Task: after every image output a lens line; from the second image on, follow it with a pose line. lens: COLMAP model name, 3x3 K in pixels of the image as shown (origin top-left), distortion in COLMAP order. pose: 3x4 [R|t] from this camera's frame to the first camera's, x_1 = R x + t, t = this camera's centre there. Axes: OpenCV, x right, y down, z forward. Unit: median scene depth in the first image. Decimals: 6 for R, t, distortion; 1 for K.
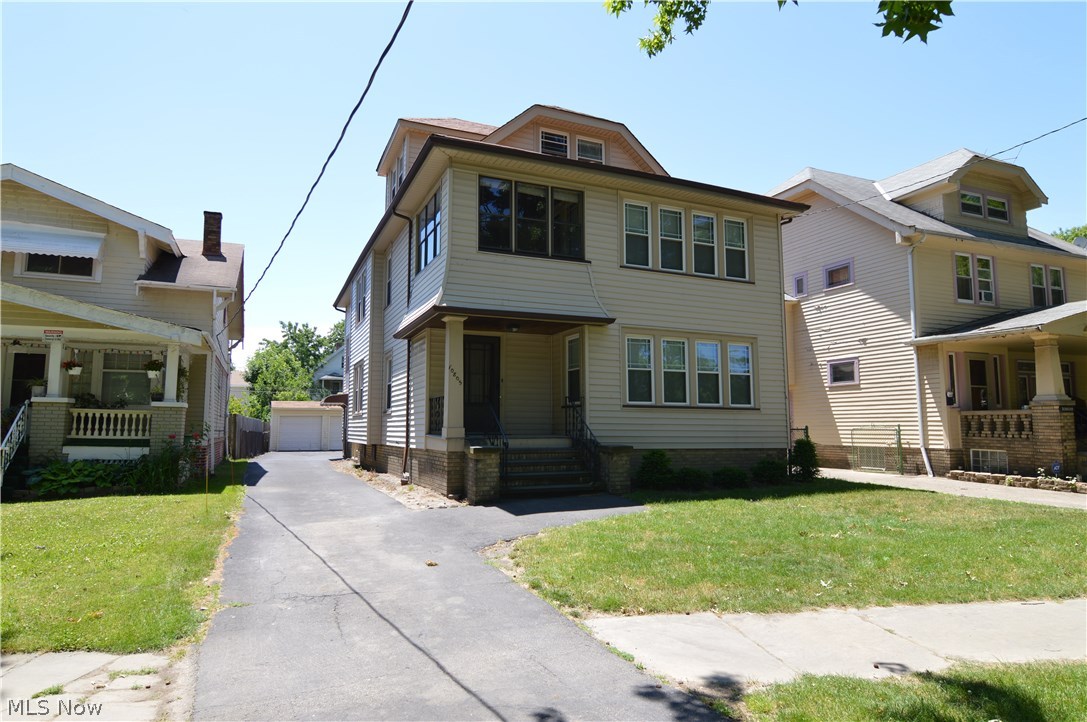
lens RADIAL K [[654.8, 0, 543.5], [0, 654.8, 361.0], [0, 0, 1]] dist [-0.003150, -0.002599]
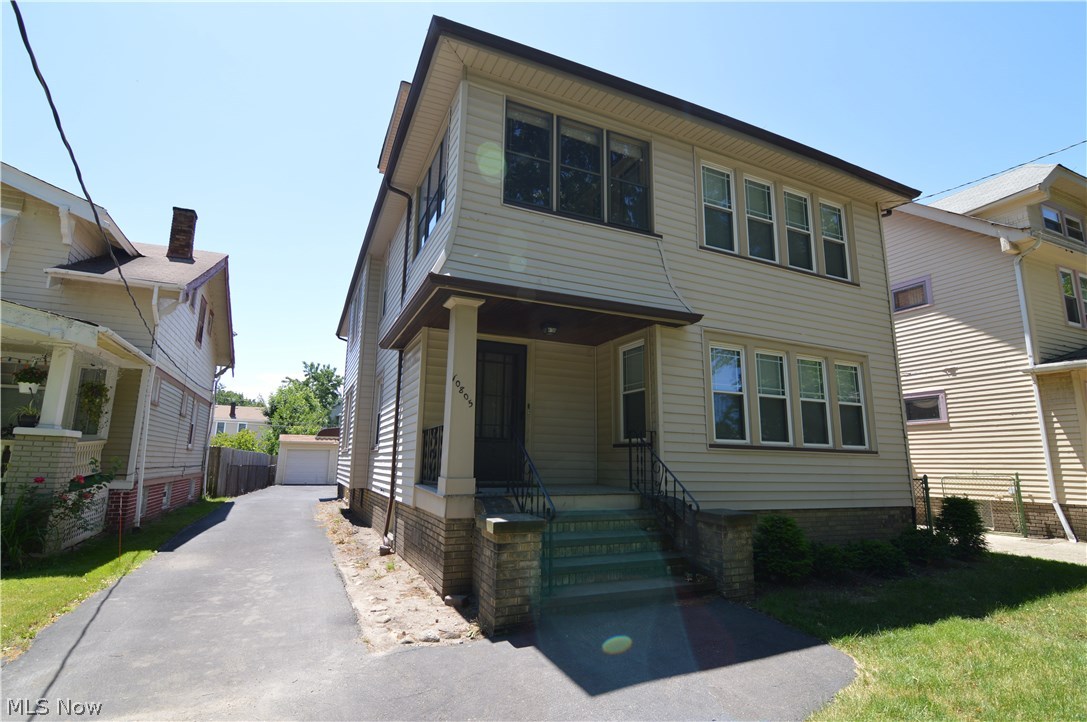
lens RADIAL K [[535.7, 0, 543.5], [0, 535.7, 361.0], [0, 0, 1]] dist [-0.005189, -0.011294]
pose [[0.999715, 0.017879, 0.015807, -0.054394], [-0.016481, 0.996284, -0.084541, 0.028142], [-0.017260, 0.084257, 0.996295, 0.400475]]
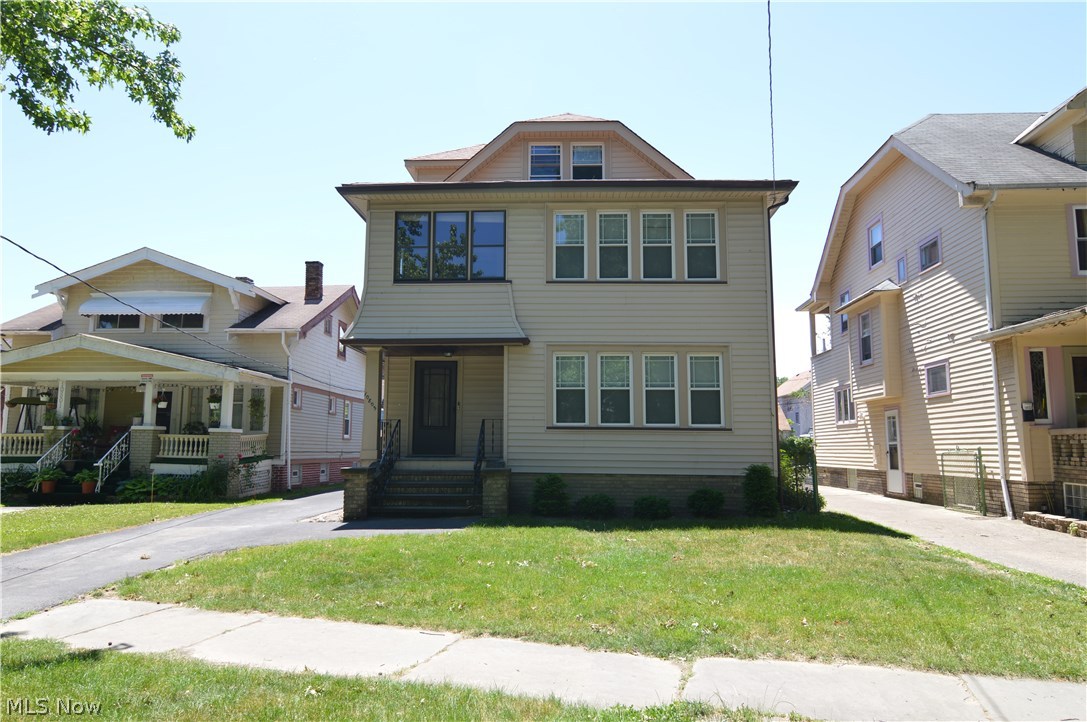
lens RADIAL K [[732.3, 0, 543.5], [0, 732.3, 361.0], [0, 0, 1]] dist [0.000897, -0.001328]
pose [[0.895437, -0.050377, -0.442329, 0.535286], [0.041995, 0.998705, -0.028729, 0.001525], [0.443203, 0.007150, 0.896393, 0.033921]]
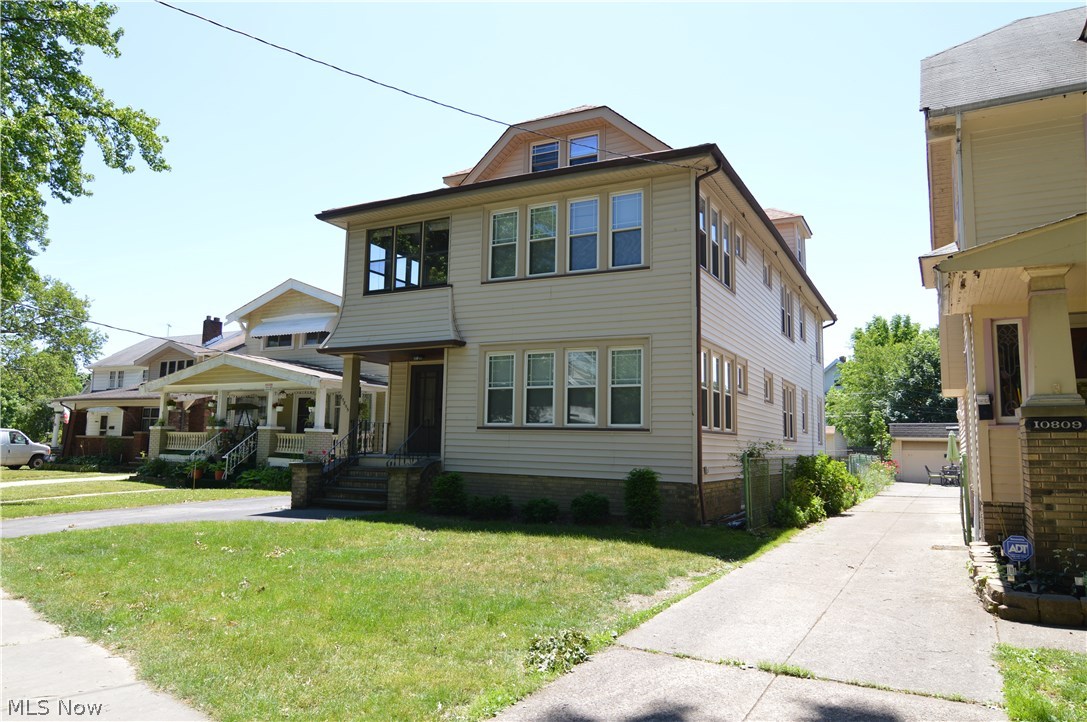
lens RADIAL K [[732.3, 0, 543.5], [0, 732.3, 361.0], [0, 0, 1]] dist [0.000897, -0.001328]
pose [[0.620411, -0.081613, -0.780019, 0.927735], [0.061258, 0.996575, -0.055548, 0.032893], [0.781881, -0.013320, 0.623285, 0.364559]]
